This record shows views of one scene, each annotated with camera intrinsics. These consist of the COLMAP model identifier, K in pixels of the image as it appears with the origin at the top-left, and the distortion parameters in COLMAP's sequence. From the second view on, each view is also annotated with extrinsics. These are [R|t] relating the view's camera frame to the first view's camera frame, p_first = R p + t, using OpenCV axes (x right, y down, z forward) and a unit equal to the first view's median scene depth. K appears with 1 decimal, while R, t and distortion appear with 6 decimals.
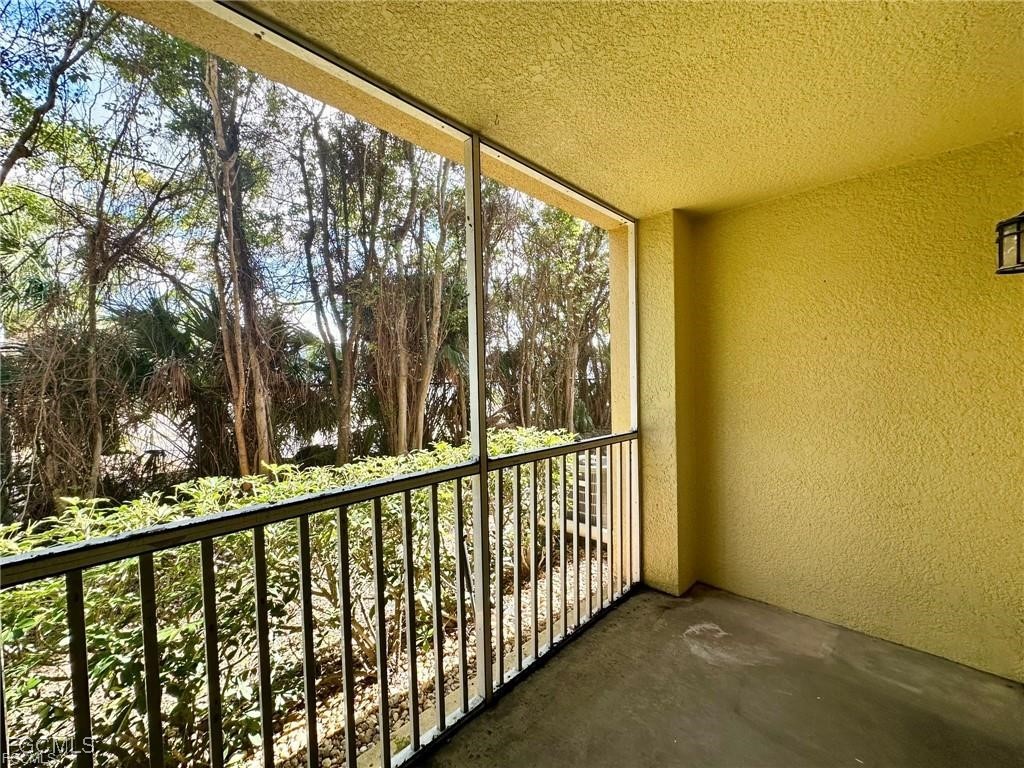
lens RADIAL K [[408.8, 0, 512.0], [0, 408.8, 384.0], [0, 0, 1]] dist [-0.003976, 0.000259]
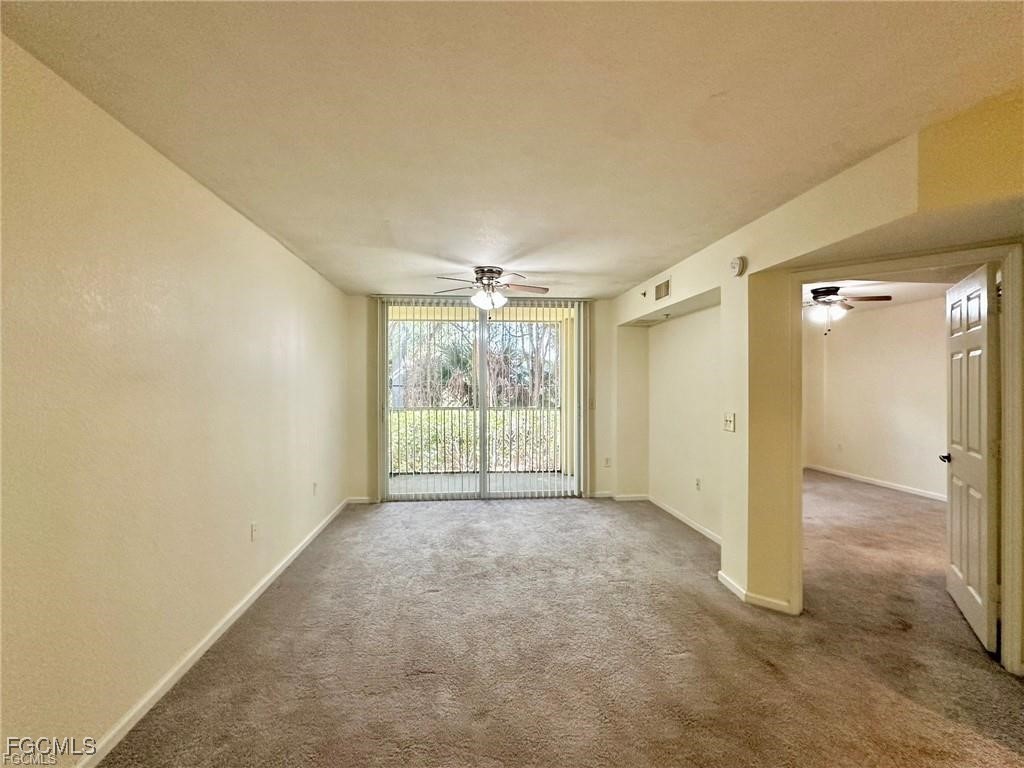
lens RADIAL K [[456.1, 0, 512.0], [0, 456.1, 384.0], [0, 0, 1]] dist [-0.001067, 0.000783]
pose [[0.750013, 0.013426, -0.661287, 0.825857], [-0.023432, 0.999706, -0.006280, 0.008188], [0.661008, 0.020205, 0.750107, -0.483224]]
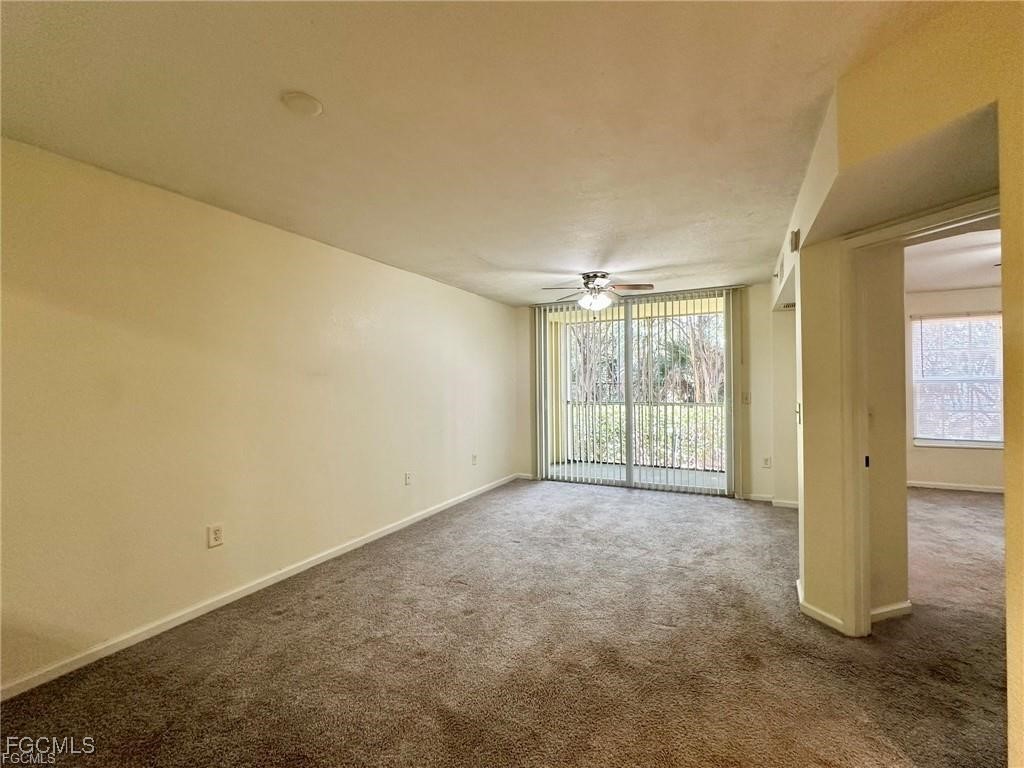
lens RADIAL K [[456.5, 0, 512.0], [0, 456.5, 384.0], [0, 0, 1]] dist [-0.002846, 0.000102]
pose [[0.278852, 0.008511, -0.960296, 1.027732], [-0.012625, 0.999907, 0.005196, 0.013207], [0.960251, 0.010675, 0.278934, -0.347463]]
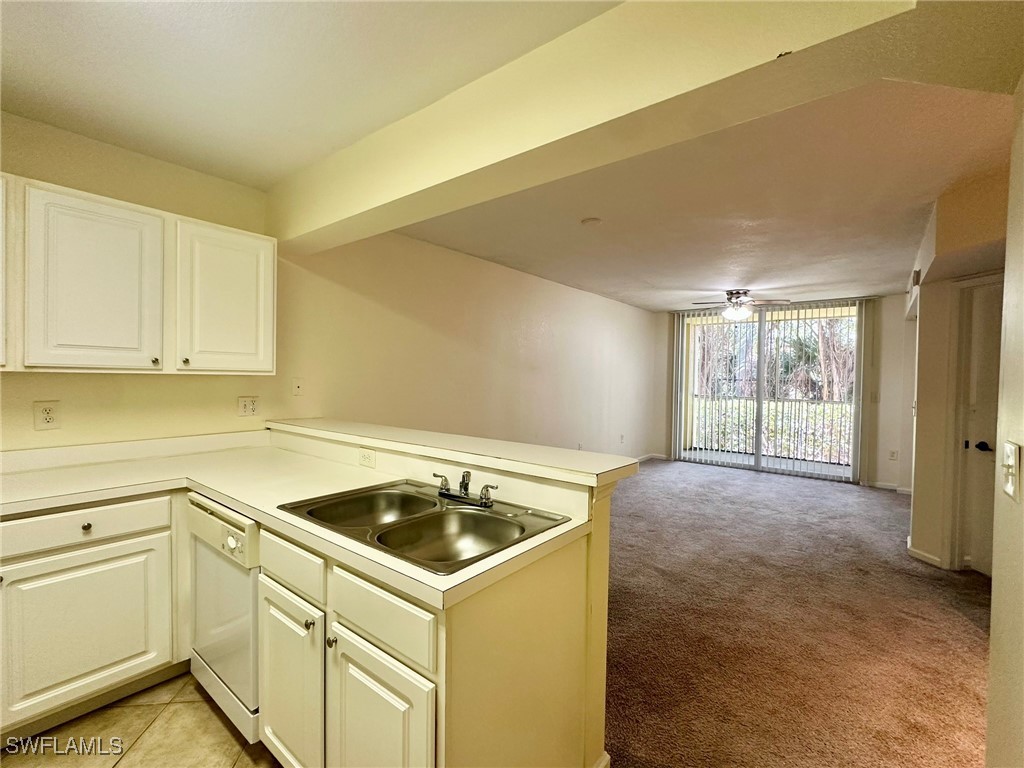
lens RADIAL K [[456.5, 0, 512.0], [0, 456.5, 384.0], [0, 0, 1]] dist [-0.002846, 0.000102]
pose [[0.068665, 0.033501, -0.997077, 1.225708], [-0.039102, 0.998758, 0.030865, 0.011341], [0.996873, 0.036869, 0.069890, -0.511755]]
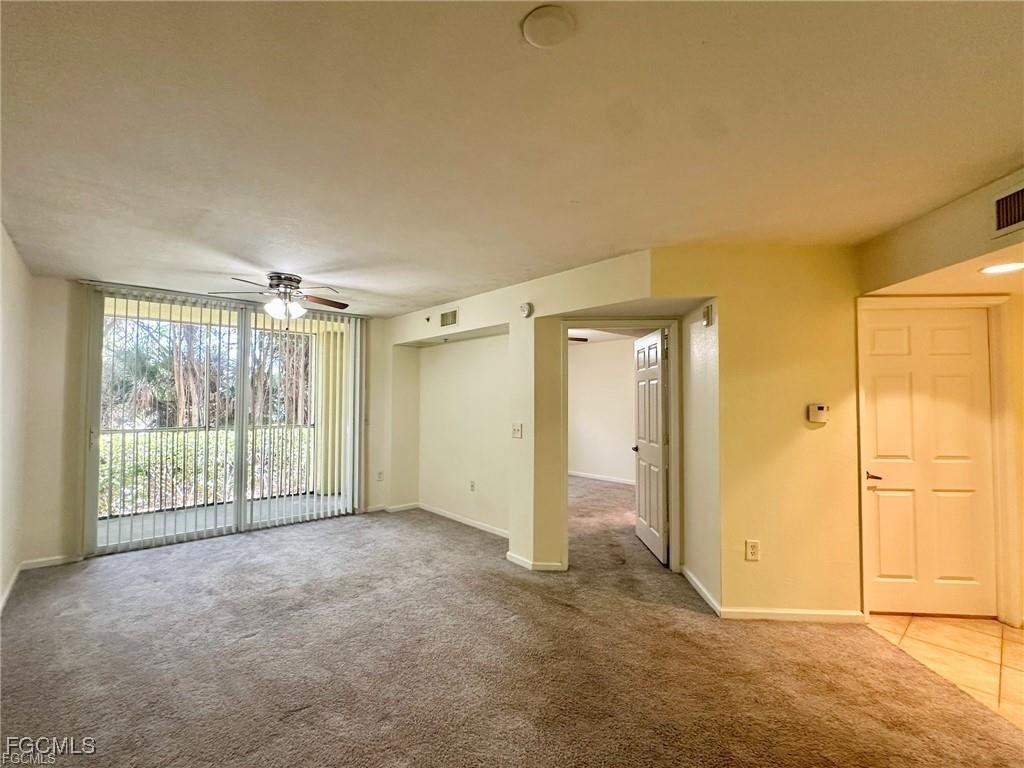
lens RADIAL K [[455.2, 0, 512.0], [0, 455.2, 384.0], [0, 0, 1]] dist [-0.000623, -0.000117]
pose [[0.995141, 0.012532, -0.097662, 0.728609], [-0.017817, 0.998413, -0.053423, 0.010364], [0.096838, 0.054904, 0.993785, -0.582282]]
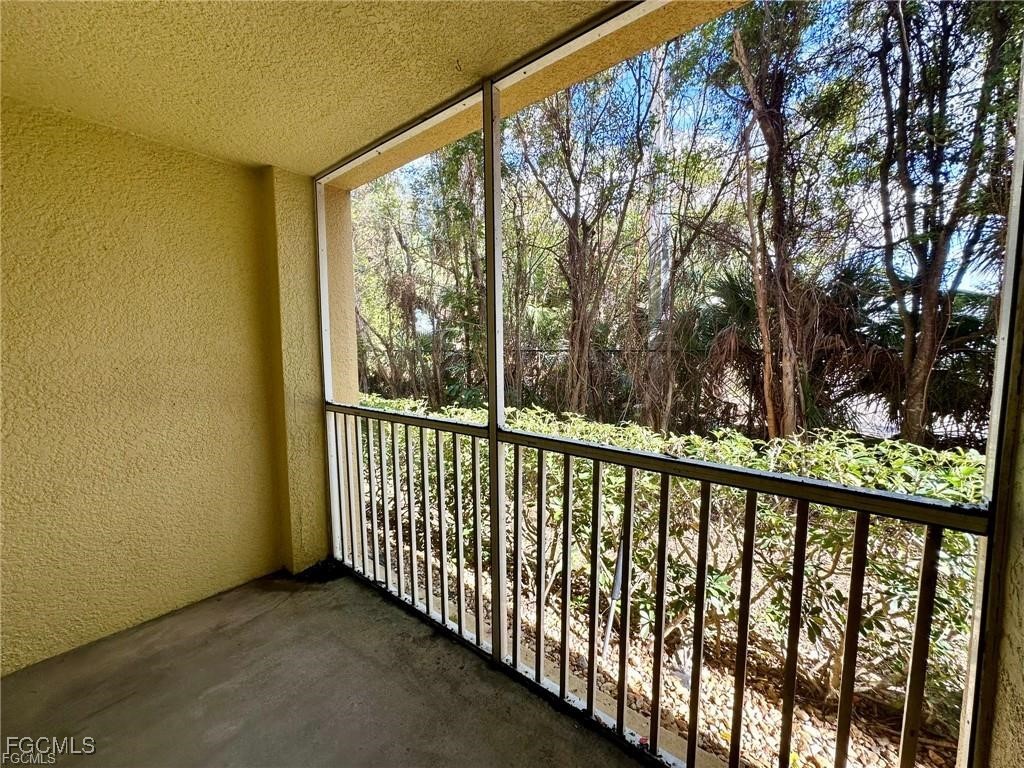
lens RADIAL K [[408.8, 0, 512.0], [0, 408.8, 384.0], [0, 0, 1]] dist [-0.003976, 0.000259]
pose [[0.094504, 0.102698, -0.990213, 0.261212], [-0.011175, 0.994712, 0.102098, -0.005364], [0.995462, 0.001417, 0.095152, 0.277854]]
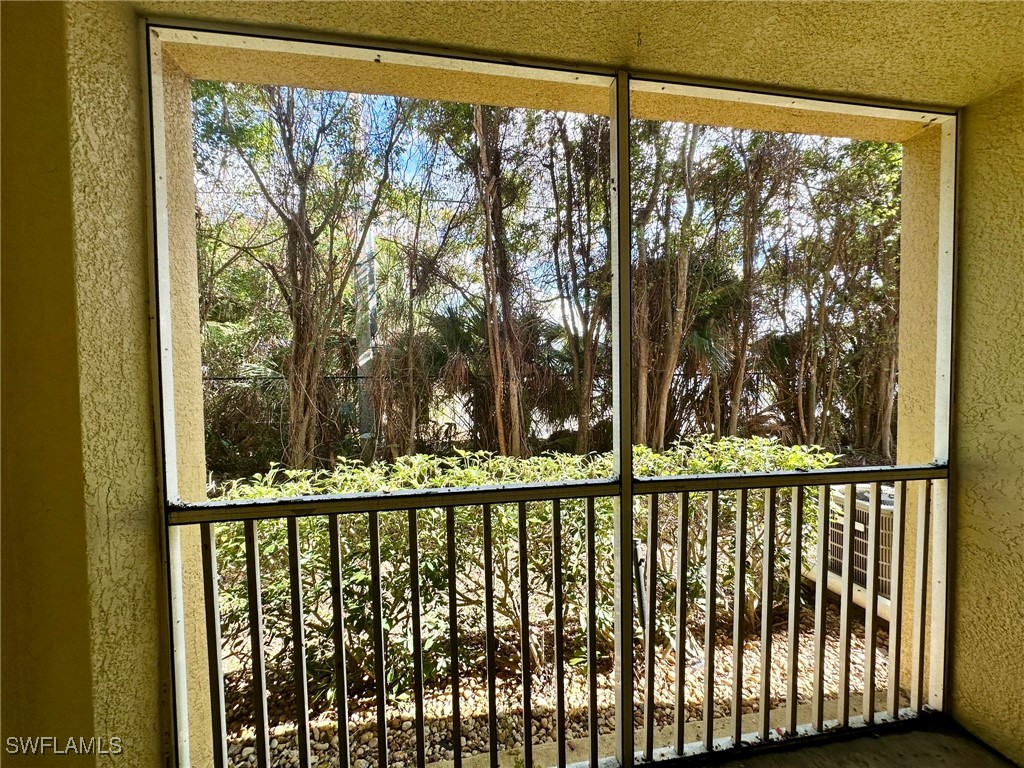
lens RADIAL K [[408.8, 0, 512.0], [0, 408.8, 384.0], [0, 0, 1]] dist [-0.003976, 0.000259]
pose [[0.805971, 0.030119, -0.591188, 0.064394], [-0.013660, 0.999385, 0.032292, -0.007706], [0.591797, -0.017951, 0.805887, 0.064142]]
